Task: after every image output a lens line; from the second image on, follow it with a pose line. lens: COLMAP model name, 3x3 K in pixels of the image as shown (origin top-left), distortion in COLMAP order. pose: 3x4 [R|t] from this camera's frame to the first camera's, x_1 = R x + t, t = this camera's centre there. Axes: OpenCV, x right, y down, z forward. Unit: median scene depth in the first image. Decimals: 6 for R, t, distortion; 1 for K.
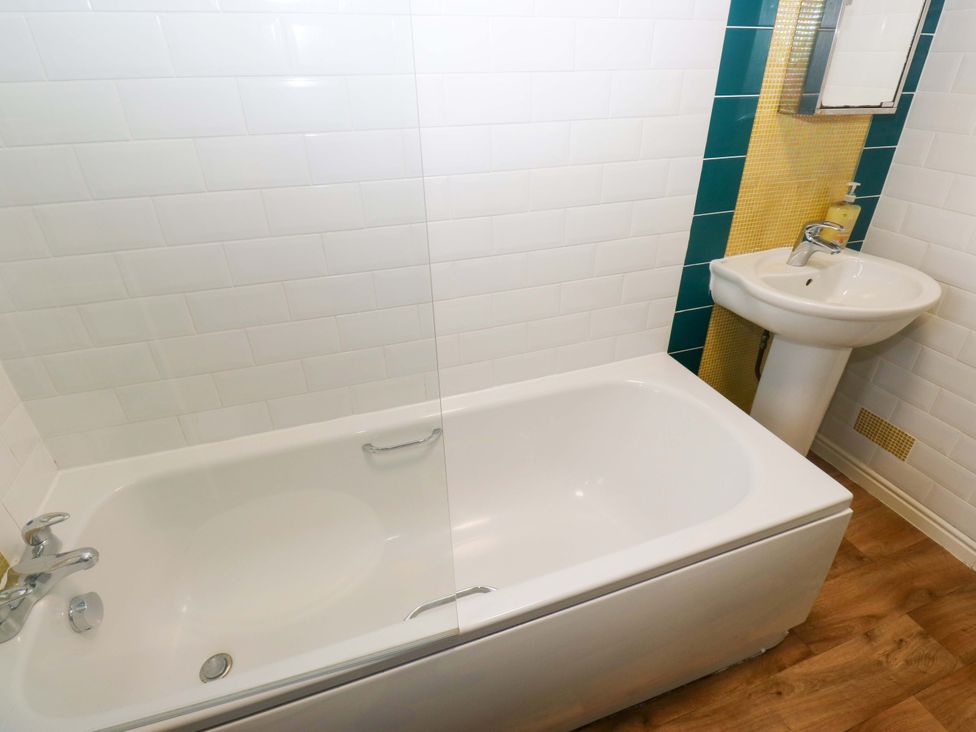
lens RADIAL K [[510.9, 0, 507.3], [0, 510.9, 362.5], [0, 0, 1]] dist [-0.029059, -0.000402]
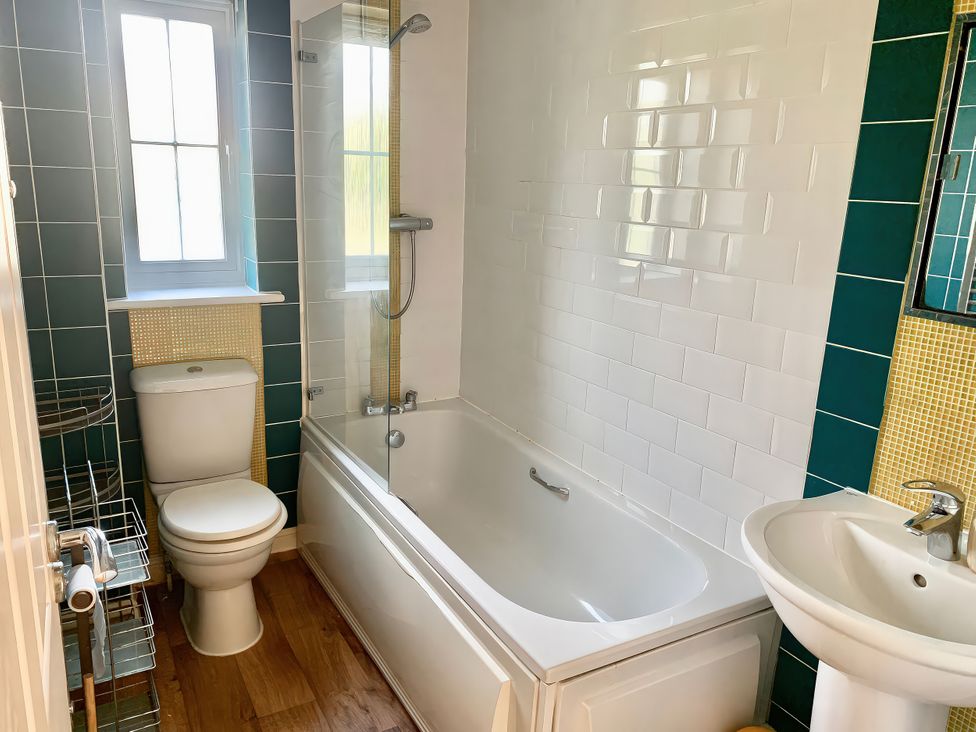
lens RADIAL K [[770.0, 0, 488.0], [0, 770.0, 366.0], [0, 0, 1]] dist [0.040145, -0.001041]
pose [[0.169875, 0.249860, -0.953264, 2.304228], [-0.531301, 0.837918, 0.124947, -0.395307], [0.829977, 0.485245, 0.275093, 0.435419]]
